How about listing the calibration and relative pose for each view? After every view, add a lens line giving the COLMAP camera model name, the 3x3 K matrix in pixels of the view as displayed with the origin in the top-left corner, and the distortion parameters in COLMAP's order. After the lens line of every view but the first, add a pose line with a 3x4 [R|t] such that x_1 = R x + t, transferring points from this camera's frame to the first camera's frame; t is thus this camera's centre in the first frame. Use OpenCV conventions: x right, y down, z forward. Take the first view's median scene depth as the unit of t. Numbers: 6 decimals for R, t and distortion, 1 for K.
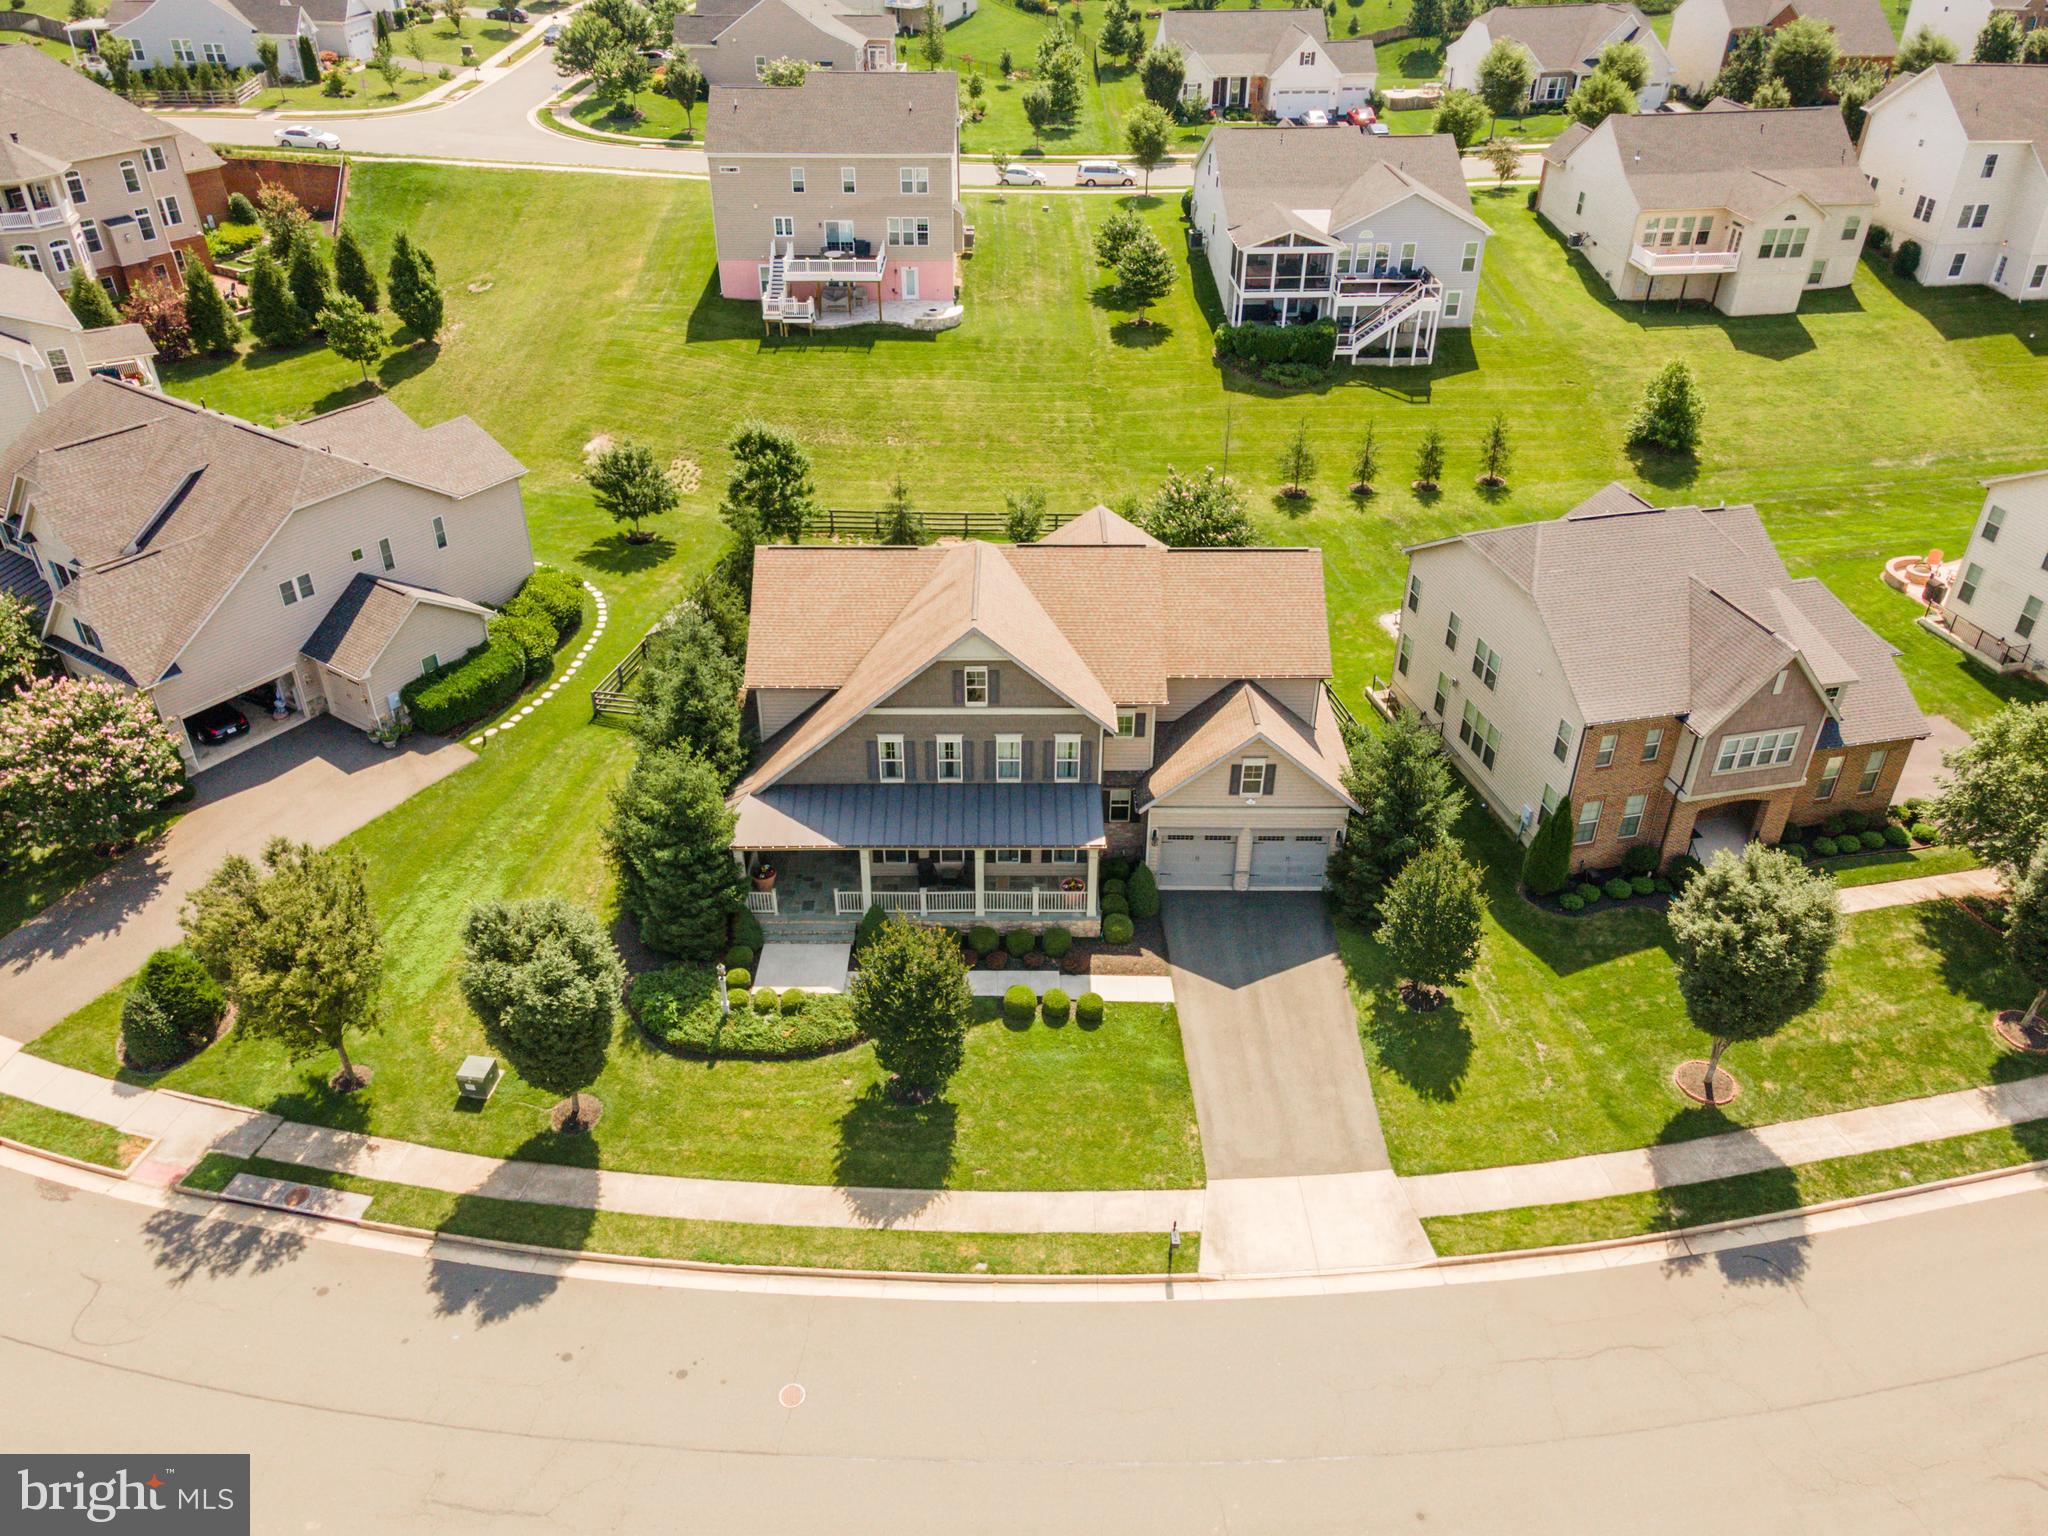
lens RADIAL K [[1487.2, 0, 1012.1], [0, 1487.2, 756.3], [0, 0, 1]] dist [0.029610, 0.029082]
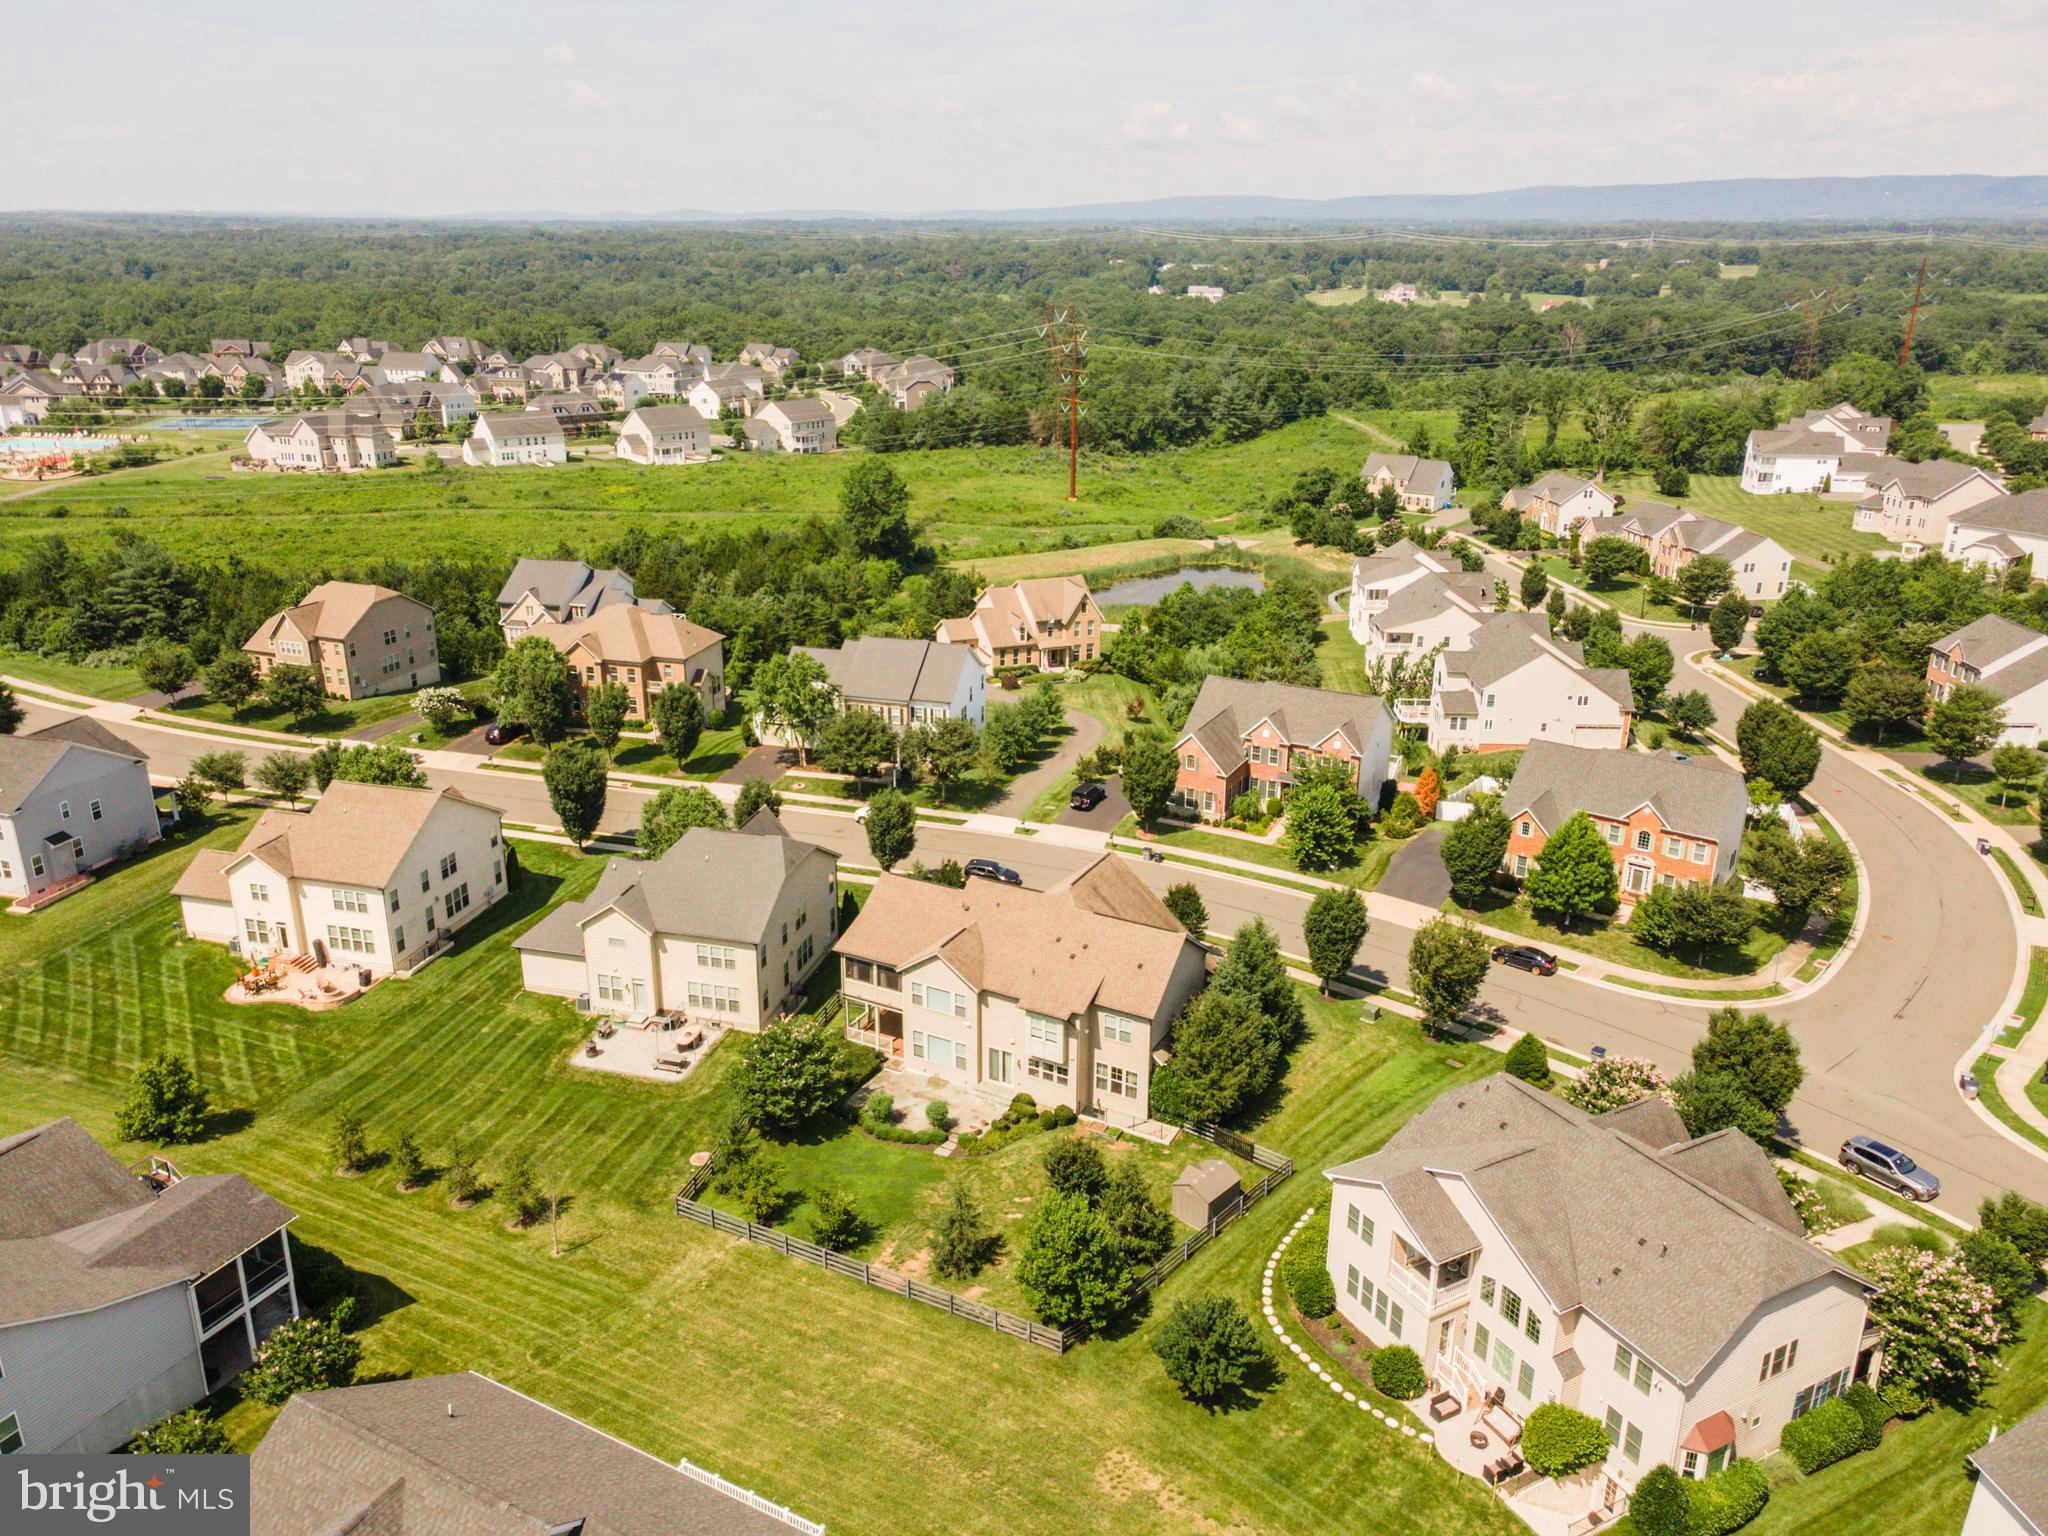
lens RADIAL K [[1487.2, 0, 1011.3], [0, 1487.2, 755.9], [0, 0, 1]] dist [0.029610, 0.029082]
pose [[-0.883082, -0.160134, 0.441049, -0.709185], [0.252974, 0.629169, 0.734949, -1.545603], [-0.395185, 0.760594, -0.515098, 1.827955]]
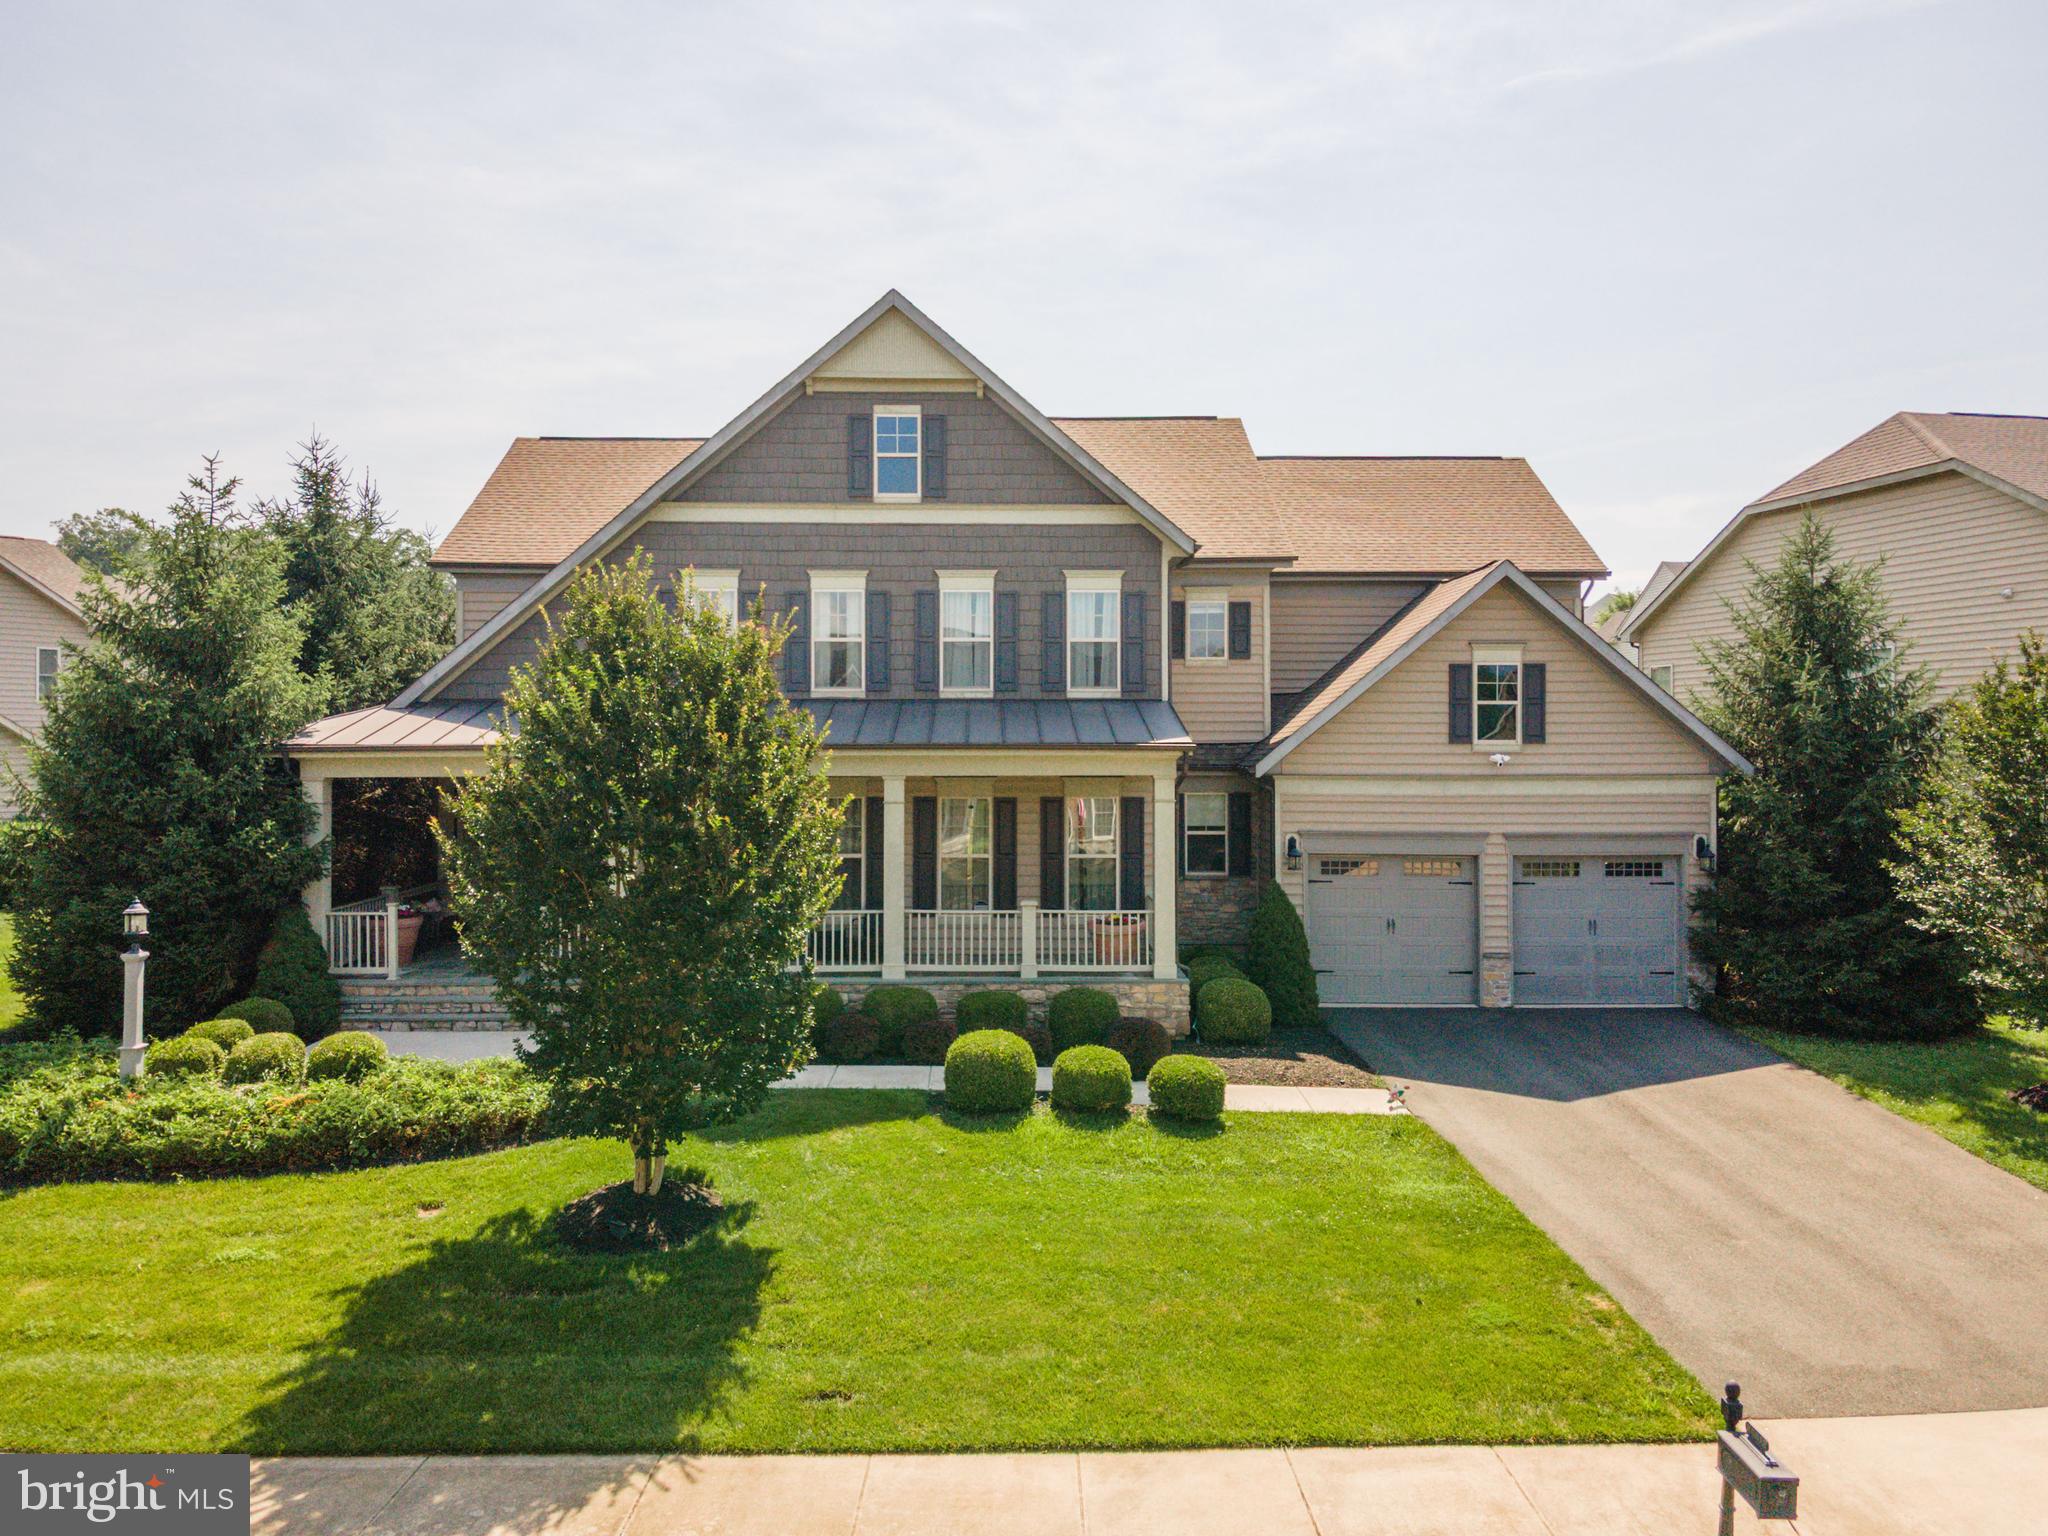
lens RADIAL K [[1487.2, 0, 1013.8], [0, 1487.2, 777.4], [0, 0, 1]] dist [0.029610, 0.029082]
pose [[0.999889, -0.001965, 0.014744, 0.005384], [0.009469, 0.848538, -0.529050, 0.276950], [-0.011471, 0.529131, 0.848462, 0.618319]]
